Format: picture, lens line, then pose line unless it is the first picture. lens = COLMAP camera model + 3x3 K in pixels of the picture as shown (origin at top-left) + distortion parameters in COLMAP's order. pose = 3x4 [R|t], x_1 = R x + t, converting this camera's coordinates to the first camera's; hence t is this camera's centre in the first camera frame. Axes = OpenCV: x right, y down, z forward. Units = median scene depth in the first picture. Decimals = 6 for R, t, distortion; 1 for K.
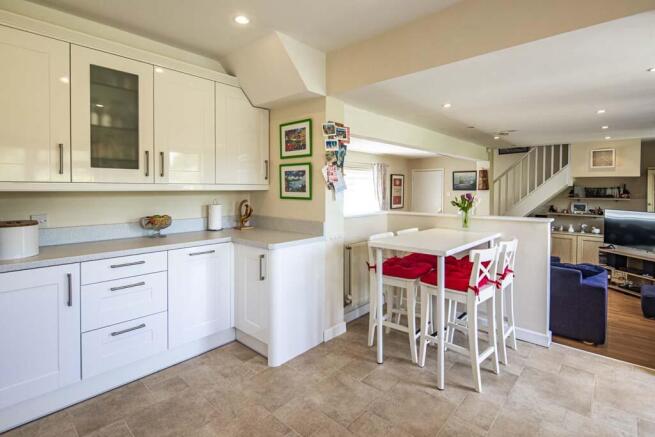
lens RADIAL K [[325.3, 0, 328.5], [0, 325.3, 192.7], [0, 0, 1]] dist [-0.001777, -0.000736]
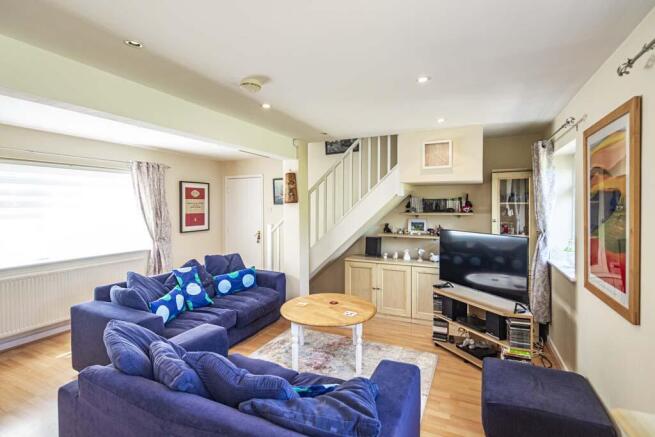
lens RADIAL K [[314.6, 0, 328.3], [0, 314.6, 210.4], [0, 0, 1]] dist [0.001420, 0.000364]
pose [[0.958612, -0.012065, 0.284461, 0.385073], [0.011010, 0.999925, 0.005309, 0.004282], [-0.284504, -0.001957, 0.958673, 0.382188]]
